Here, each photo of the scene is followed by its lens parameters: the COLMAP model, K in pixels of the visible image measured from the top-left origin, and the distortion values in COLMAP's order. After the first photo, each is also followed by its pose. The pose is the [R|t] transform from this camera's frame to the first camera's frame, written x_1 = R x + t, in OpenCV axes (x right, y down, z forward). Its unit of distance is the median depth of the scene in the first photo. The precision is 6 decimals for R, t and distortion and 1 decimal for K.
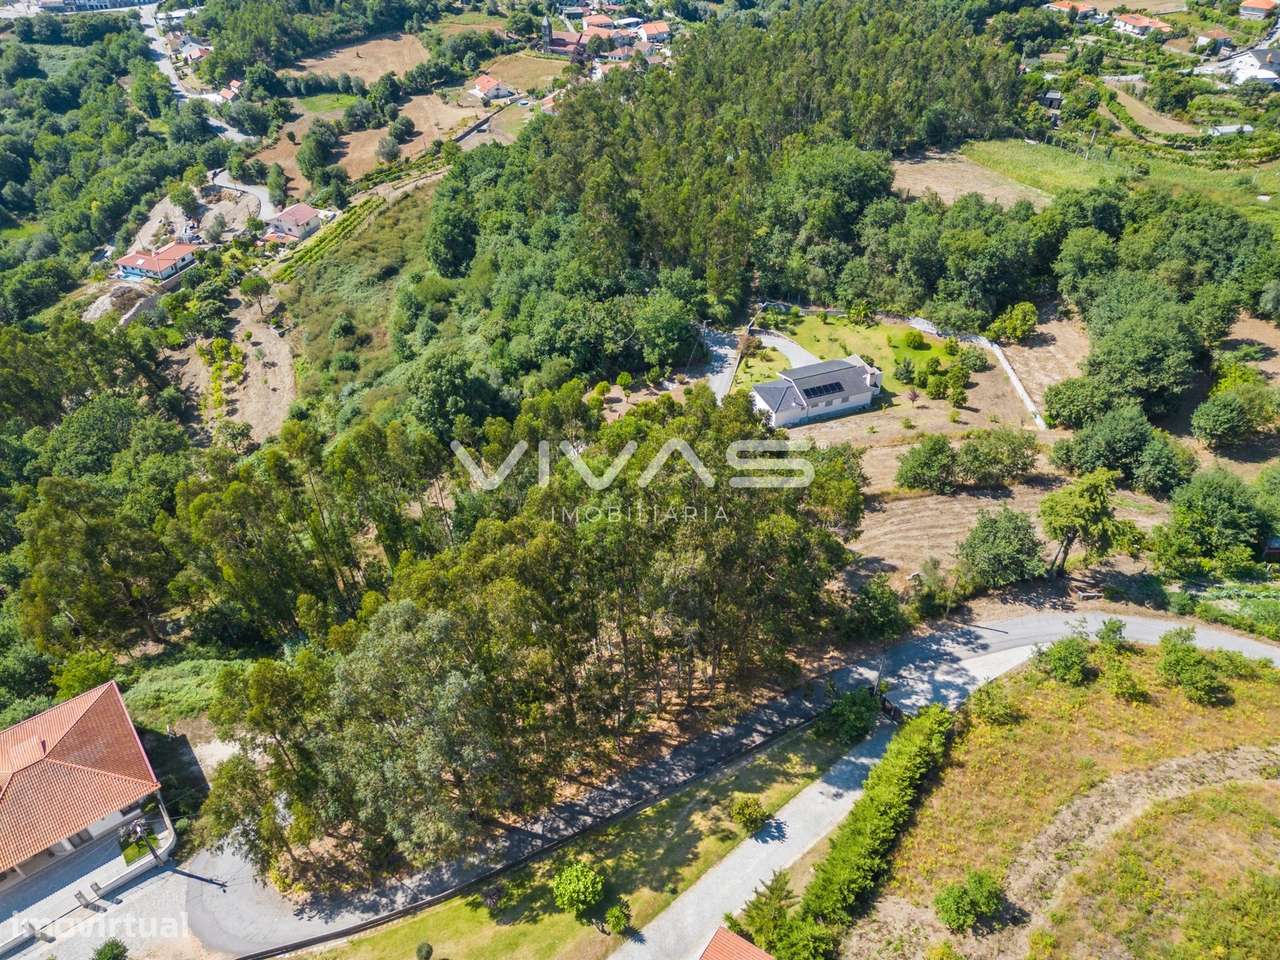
lens RADIAL K [[902.2, 0, 640.0], [0, 902.2, 480.0], [0, 0, 1]] dist [0.073632, -0.062696]
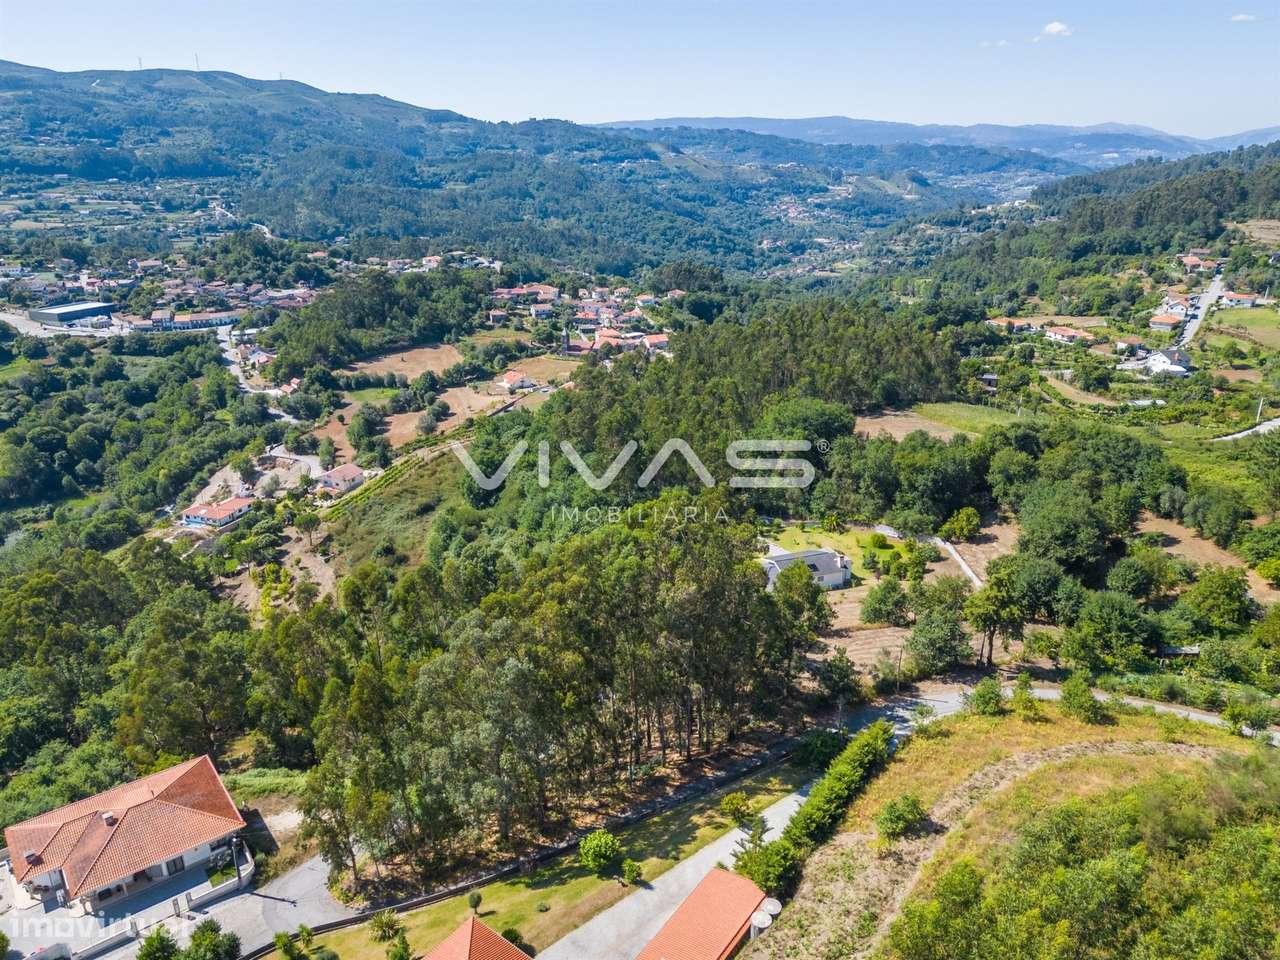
lens RADIAL K [[902.2, 0, 640.0], [0, 902.2, 480.0], [0, 0, 1]] dist [0.073632, -0.062696]
pose [[0.999995, -0.000217, -0.003011, -0.003262], [-0.000753, 0.947949, -0.318421, 0.137121], [0.002924, 0.318422, 0.947944, -0.128321]]
